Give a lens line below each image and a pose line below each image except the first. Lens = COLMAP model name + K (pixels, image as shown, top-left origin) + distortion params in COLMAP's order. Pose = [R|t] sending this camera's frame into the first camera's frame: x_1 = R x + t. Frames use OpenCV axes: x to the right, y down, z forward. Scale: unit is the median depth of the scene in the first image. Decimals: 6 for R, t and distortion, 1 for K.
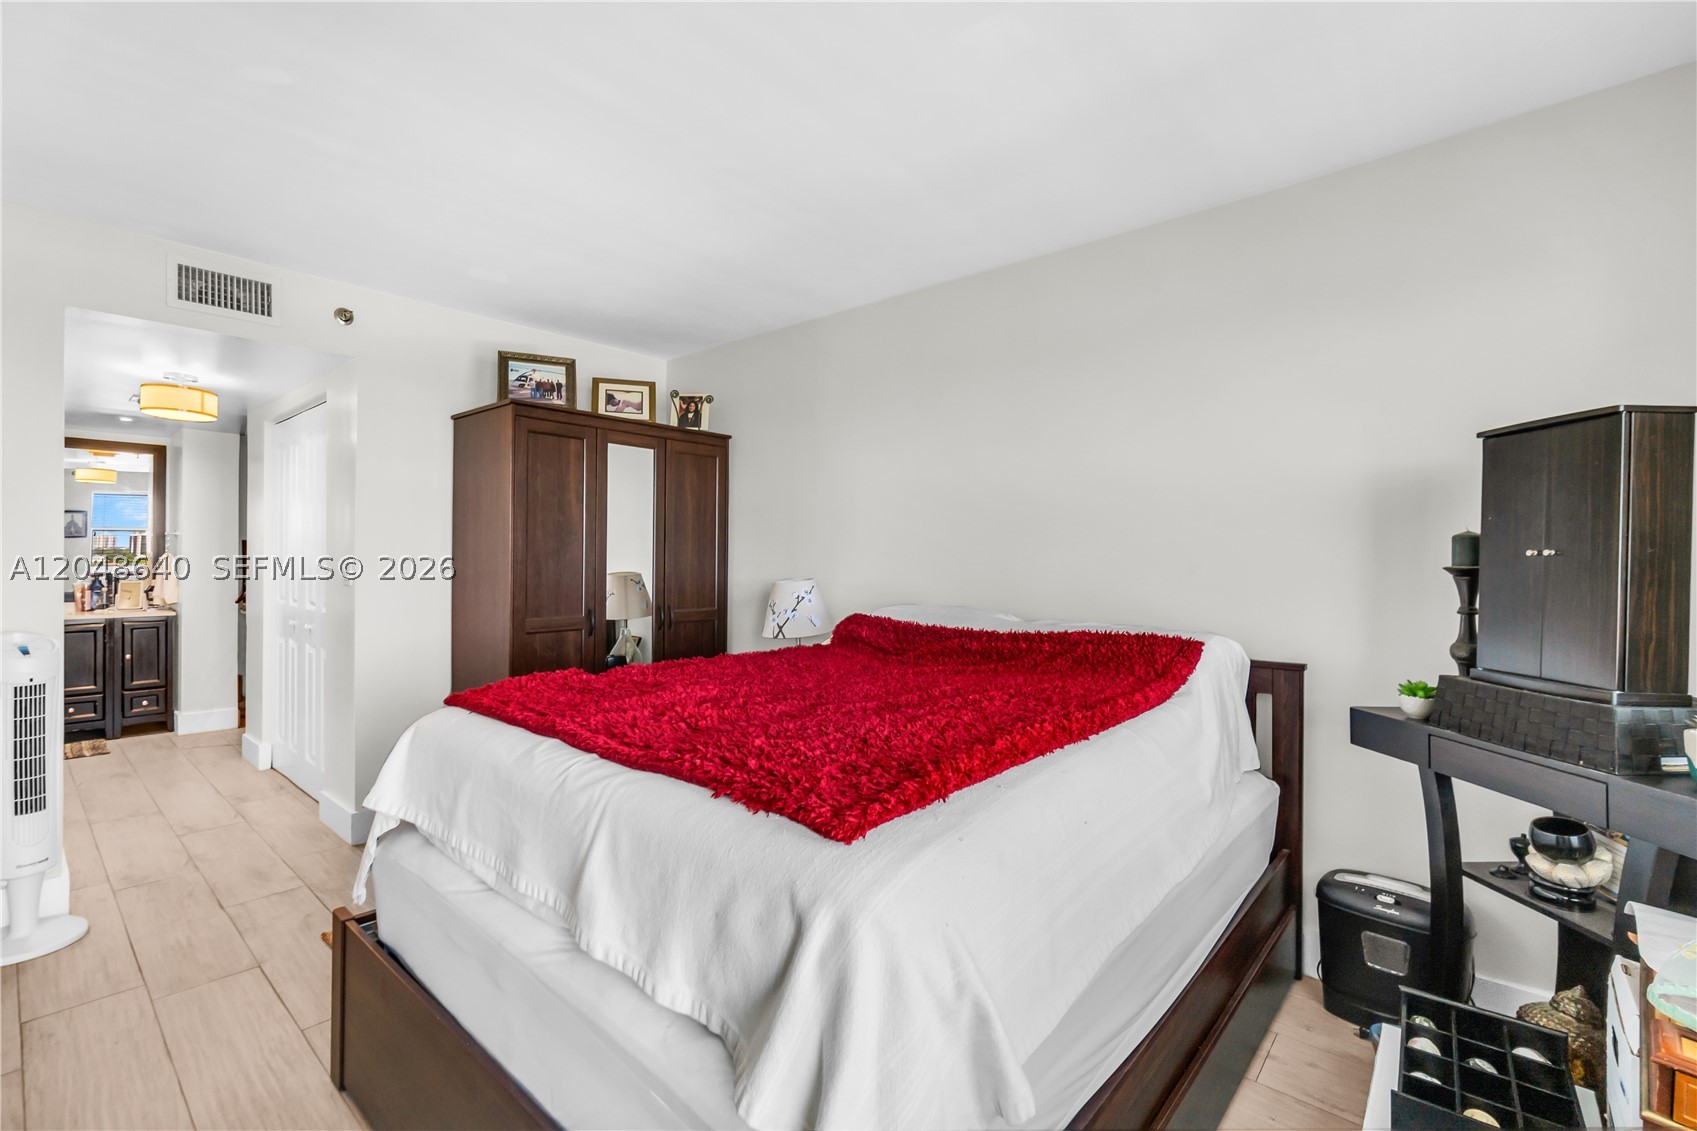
lens RADIAL K [[740.8, 0, 838.3], [0, 740.8, 551.9], [0, 0, 1]] dist [-0.007331, 0.002645]
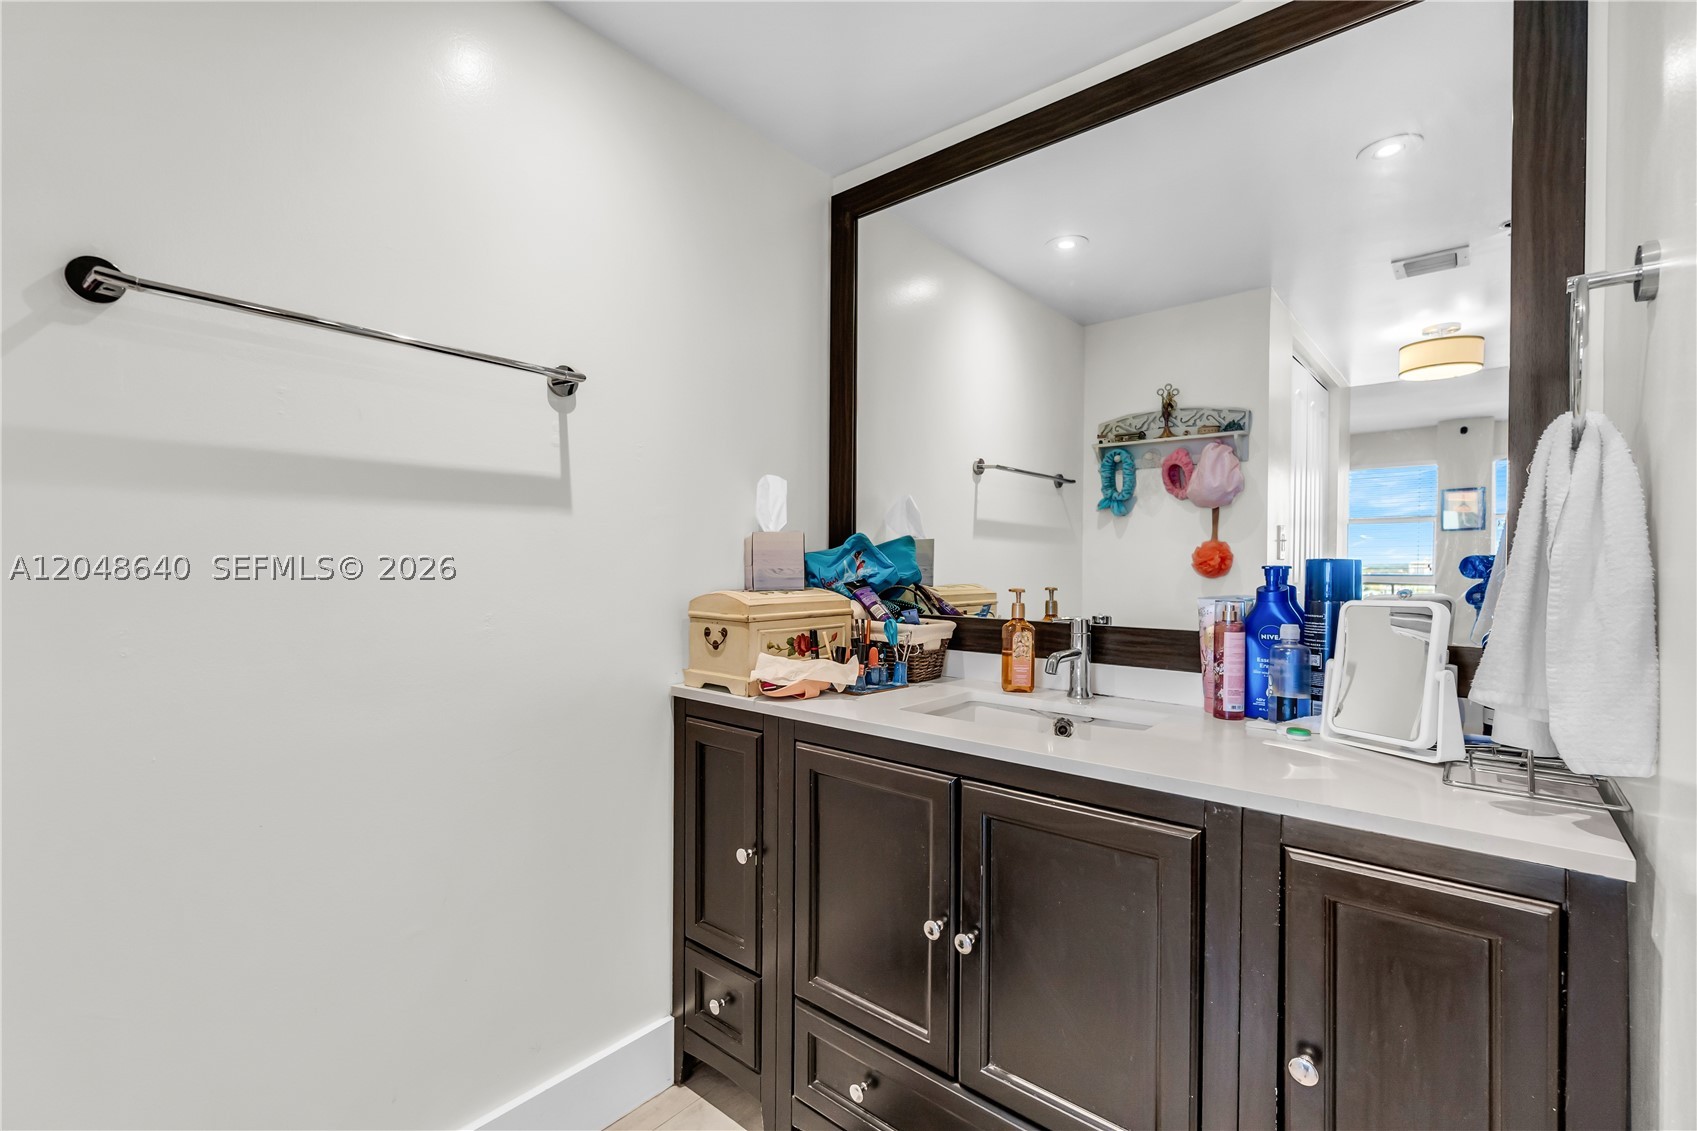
lens RADIAL K [[740.8, 0, 834.8], [0, 740.8, 563.0], [0, 0, 1]] dist [-0.007331, 0.002645]
pose [[0.012964, -0.004427, -0.999906, -0.779200], [-0.011402, 0.999925, -0.004575, 0.032879], [0.999851, 0.011460, 0.012912, 0.865688]]
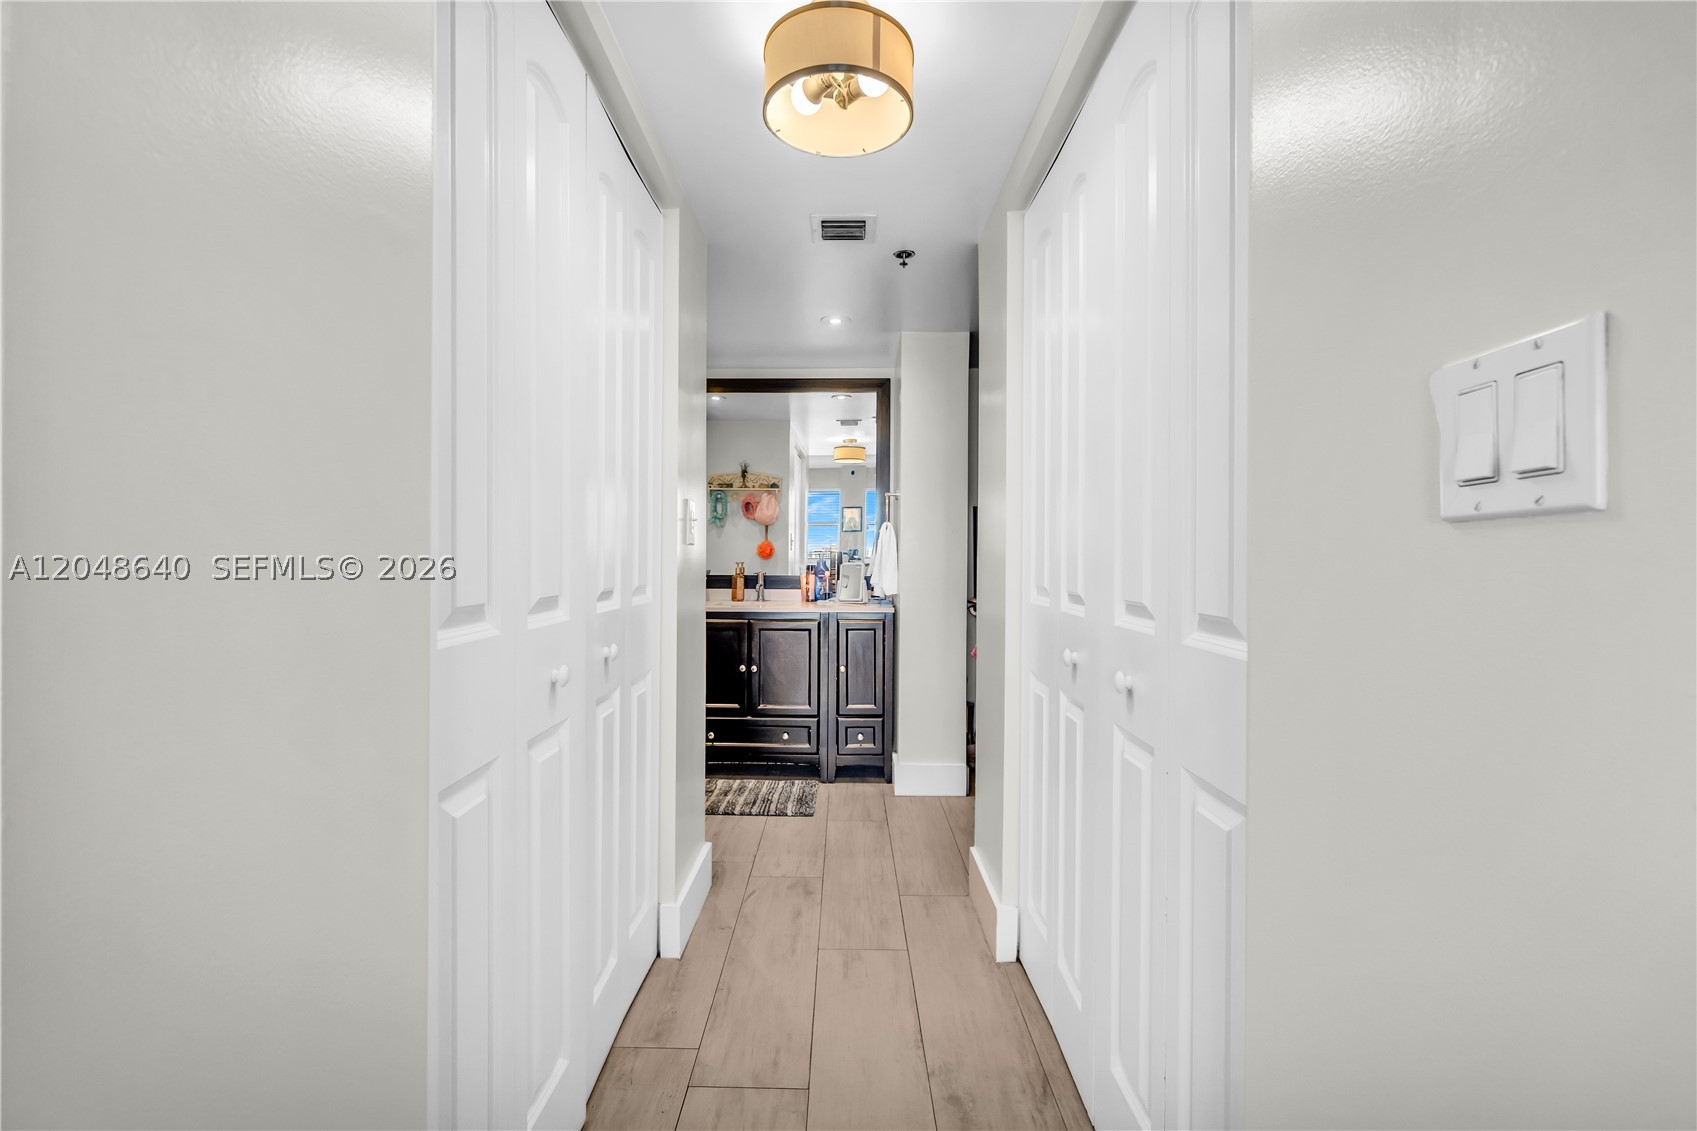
lens RADIAL K [[740.8, 0, 846.0], [0, 740.8, 555.9], [0, 0, 1]] dist [-0.007331, 0.002645]
pose [[0.659807, 0.000965, -0.751434, -0.417424], [-0.005103, 0.999982, -0.003197, 0.035640], [0.751417, 0.005944, 0.659800, 0.518817]]
